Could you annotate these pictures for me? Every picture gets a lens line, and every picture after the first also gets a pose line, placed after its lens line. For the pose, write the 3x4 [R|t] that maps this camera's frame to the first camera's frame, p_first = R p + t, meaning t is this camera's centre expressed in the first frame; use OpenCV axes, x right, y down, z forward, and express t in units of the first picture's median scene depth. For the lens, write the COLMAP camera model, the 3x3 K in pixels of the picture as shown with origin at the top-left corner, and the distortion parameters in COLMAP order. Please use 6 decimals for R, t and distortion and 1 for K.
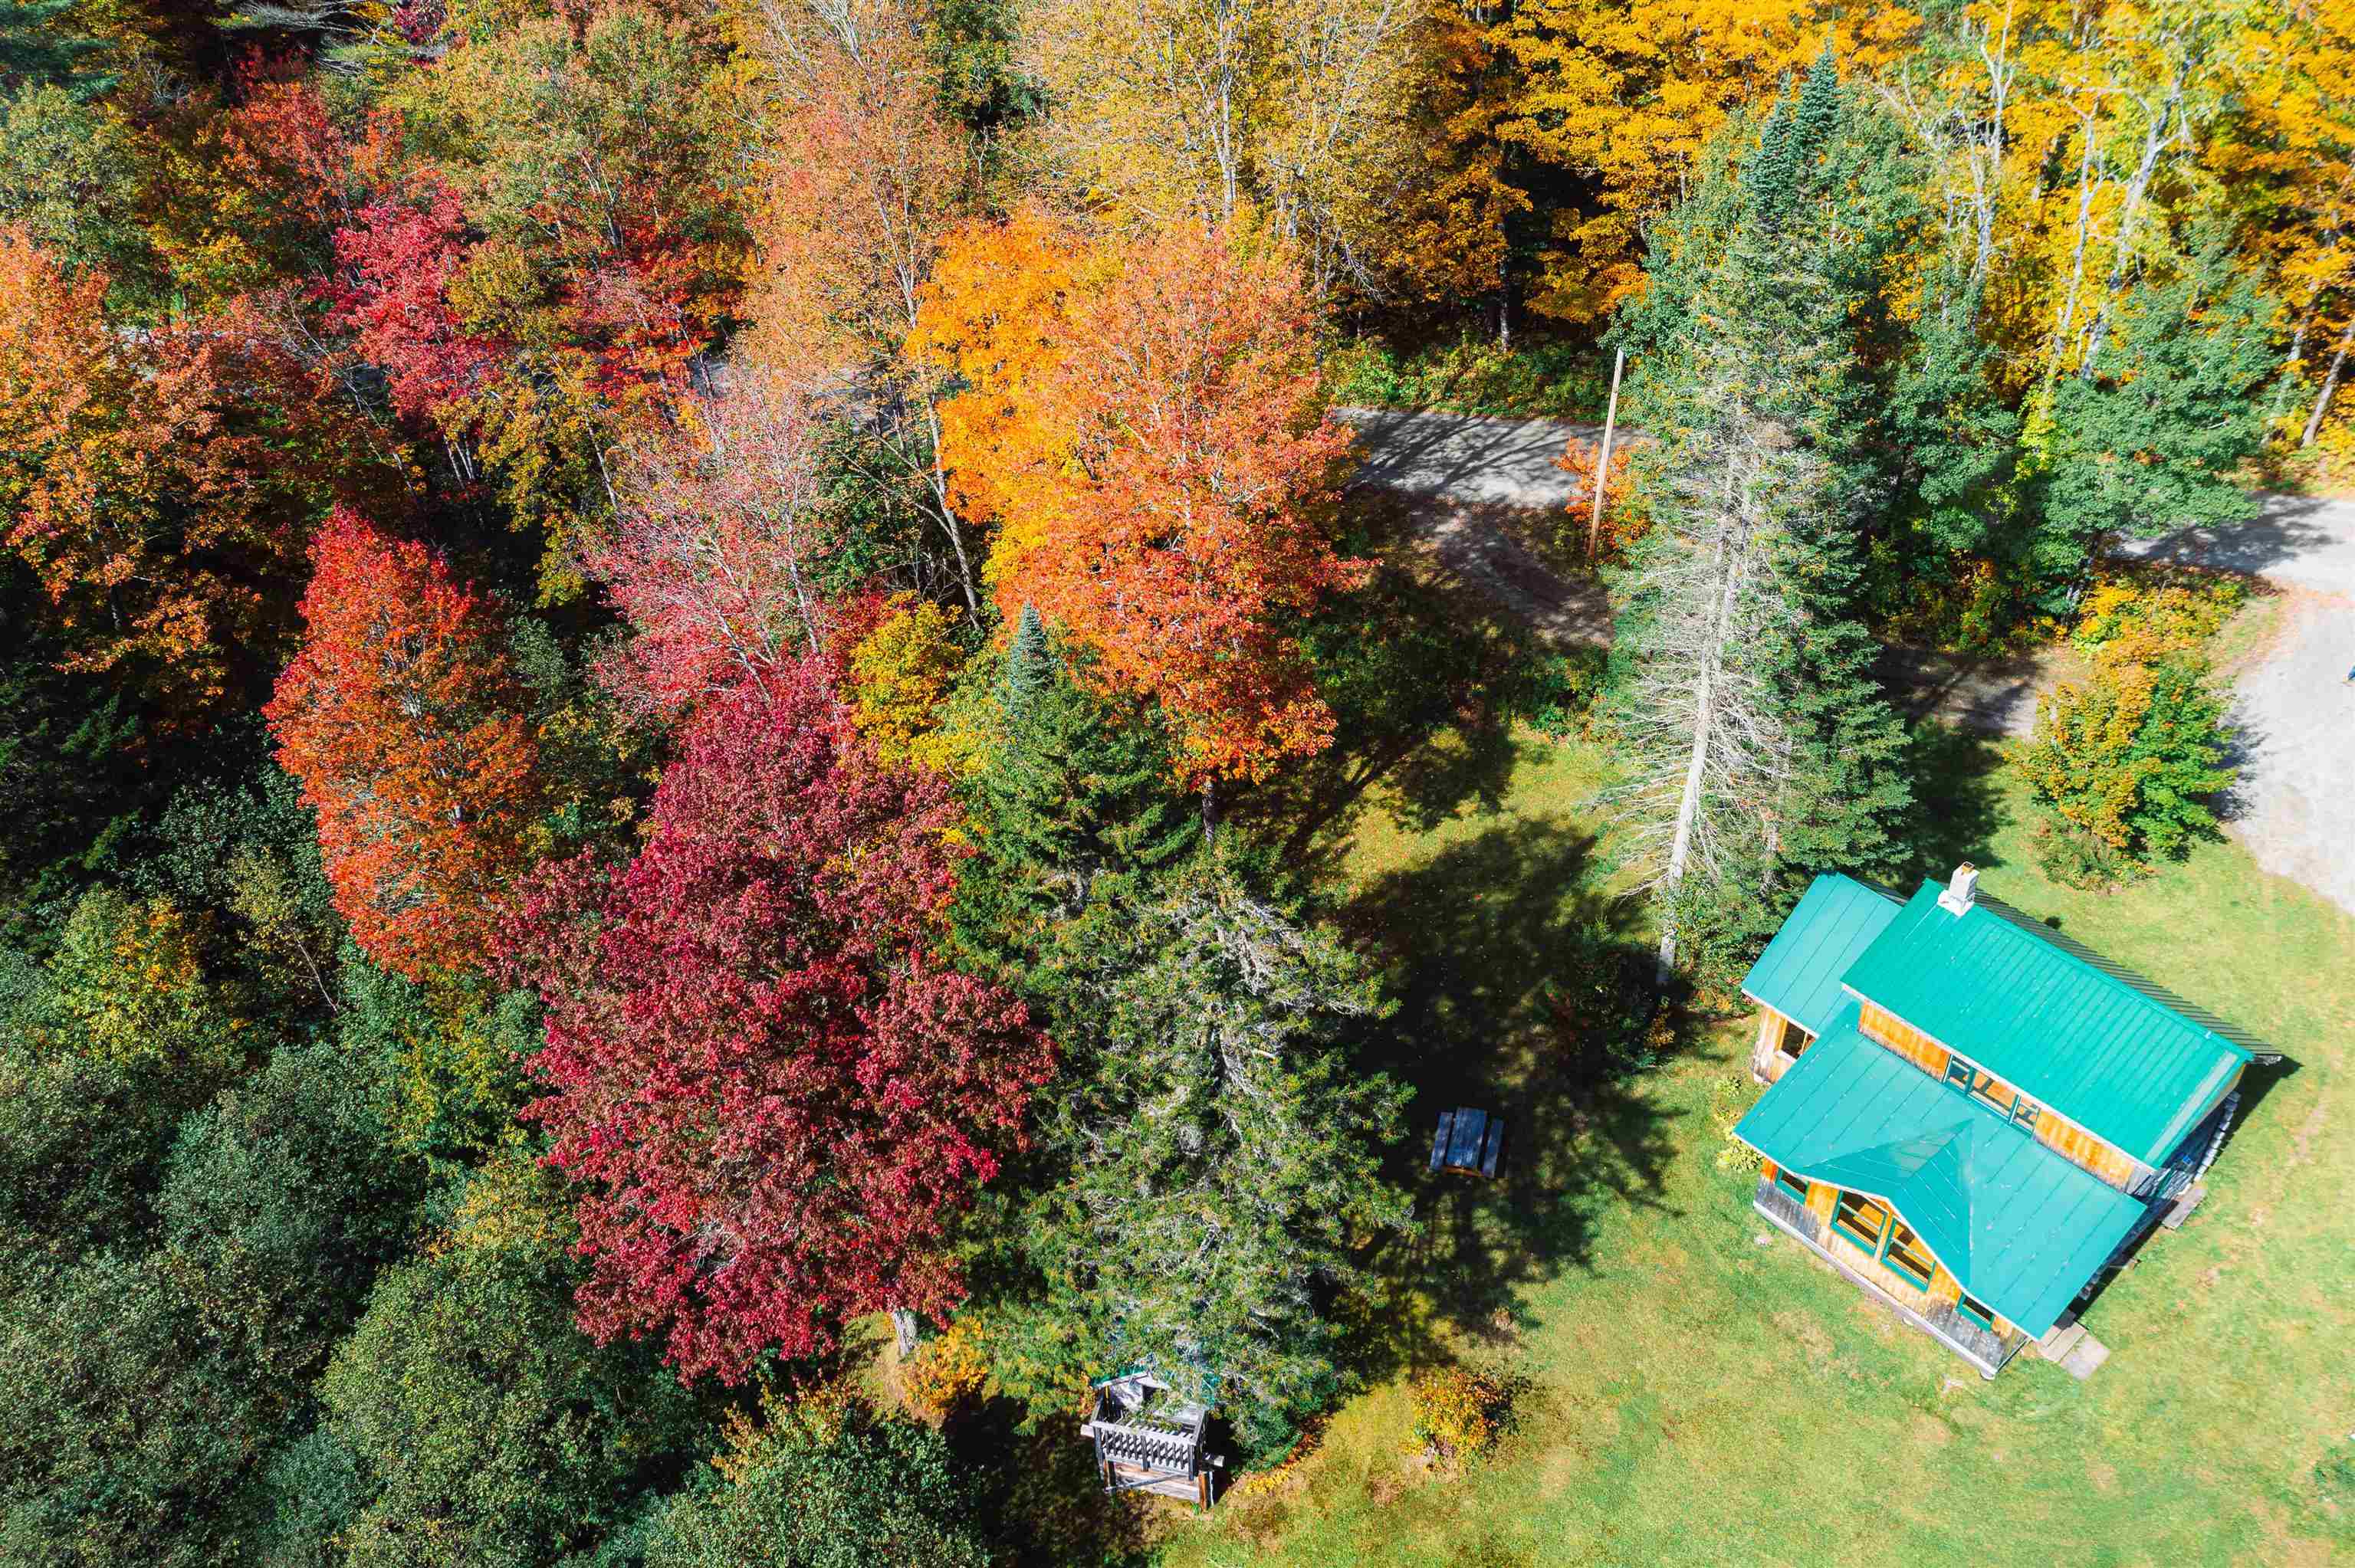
lens RADIAL K [[1888.9, 0, 1184.5], [0, 1888.9, 791.5], [0, 0, 1]] dist [-0.000943, -0.001738]
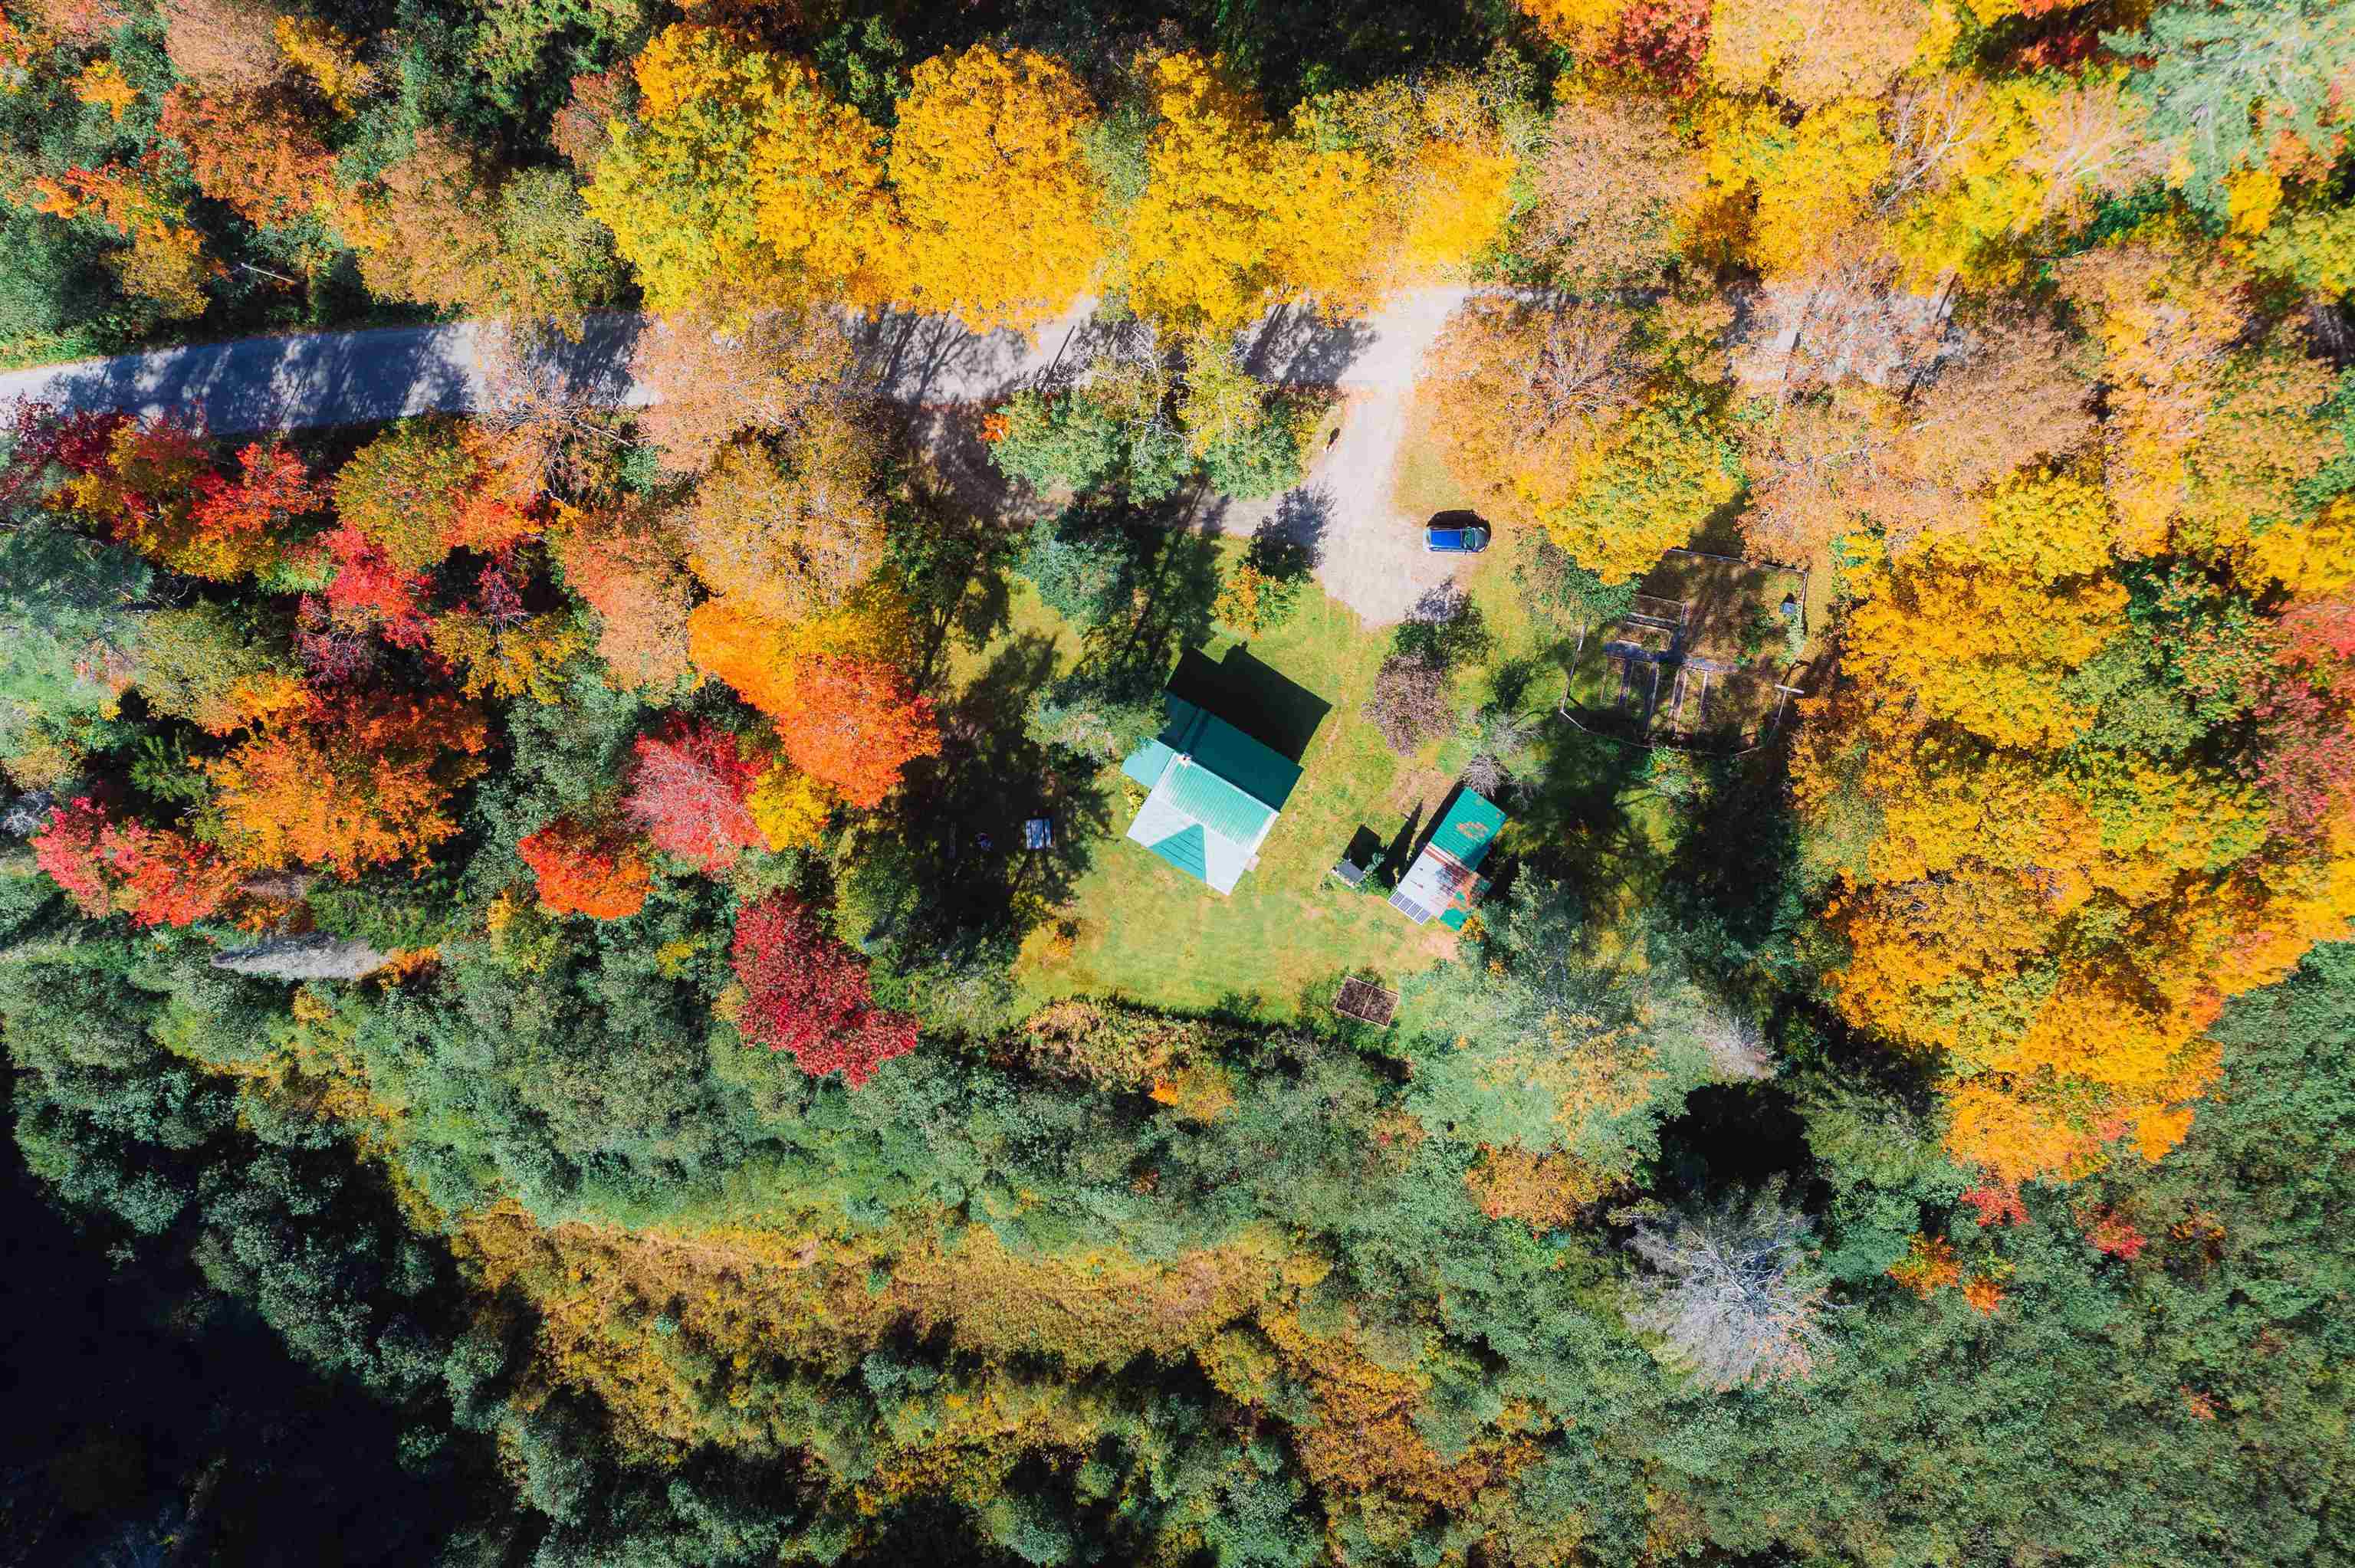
lens RADIAL K [[1888.9, 0, 1176.1], [0, 1888.9, 781.5], [0, 0, 1]] dist [-0.000943, -0.001738]
pose [[0.945368, -0.325701, -0.014085, 0.320474], [0.204652, 0.559274, 0.803324, -1.595432], [-0.253766, -0.762320, 0.595375, -0.479567]]
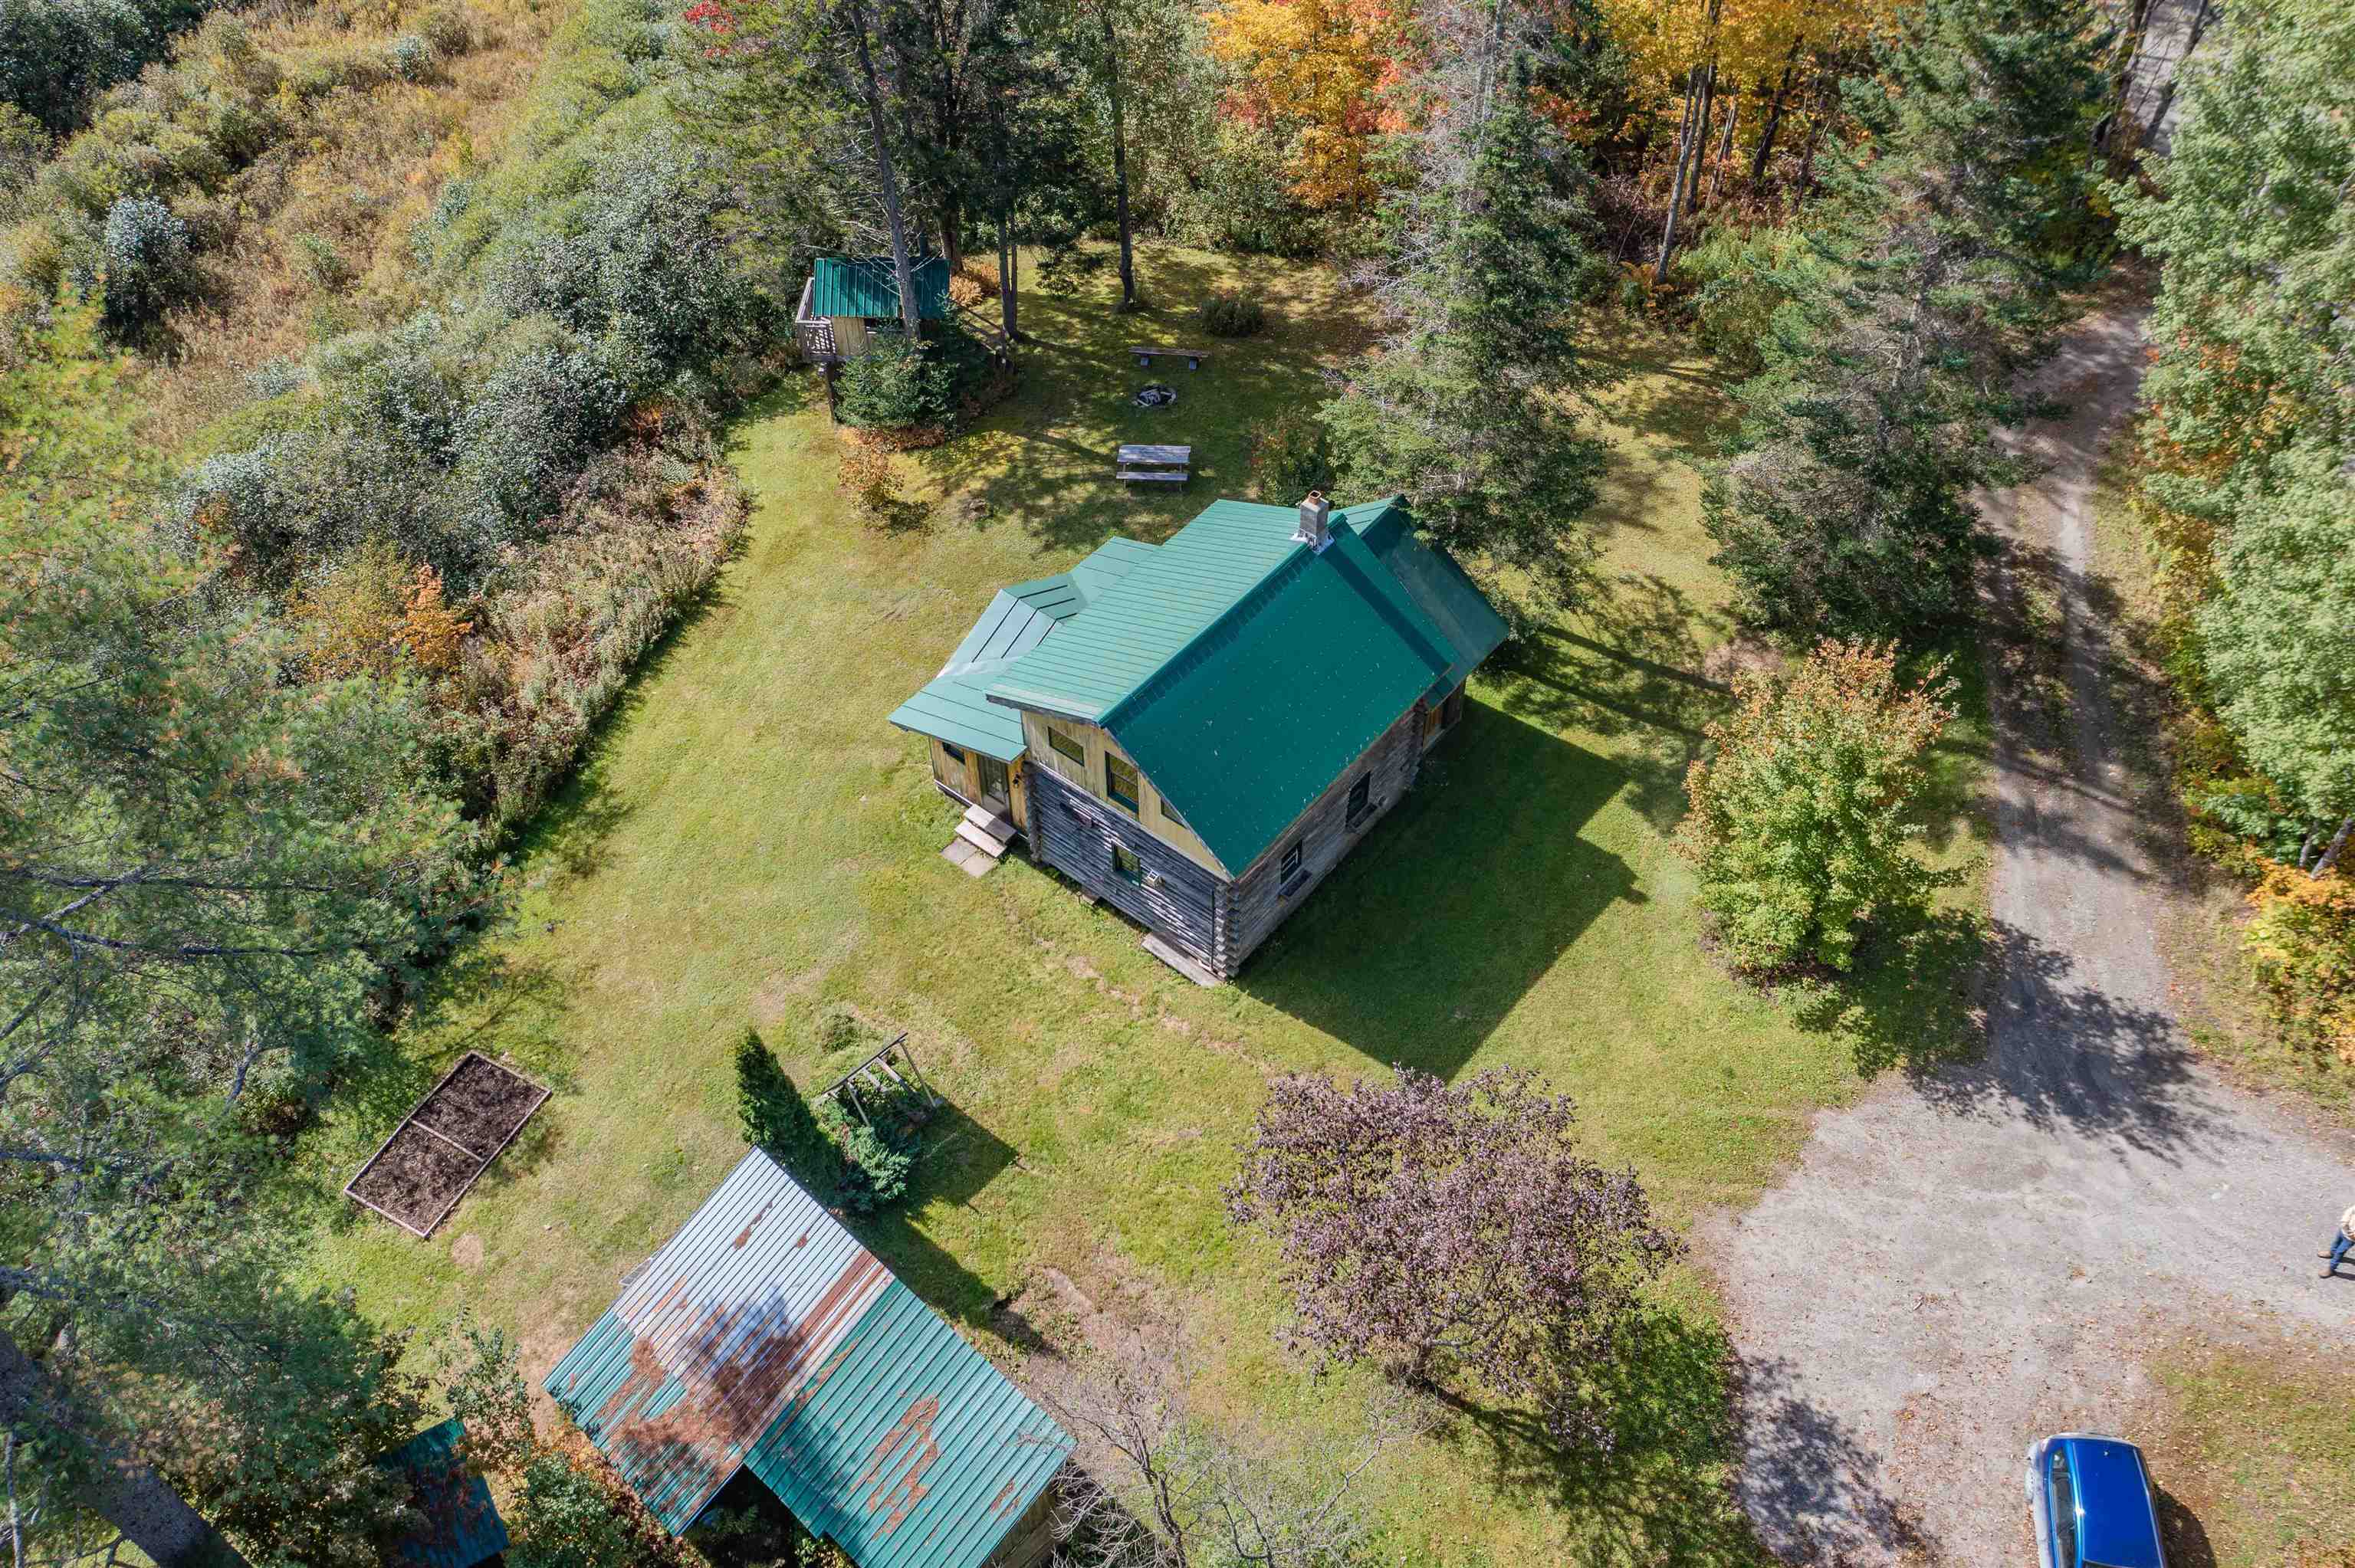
lens RADIAL K [[1888.9, 0, 1171.6], [0, 1888.9, 779.0], [0, 0, 1]] dist [-0.000943, -0.001738]
pose [[0.182702, 0.741525, -0.645570, 0.799842], [-0.592572, 0.607008, 0.529527, -0.230330], [0.784524, 0.285801, 0.550309, 0.371551]]
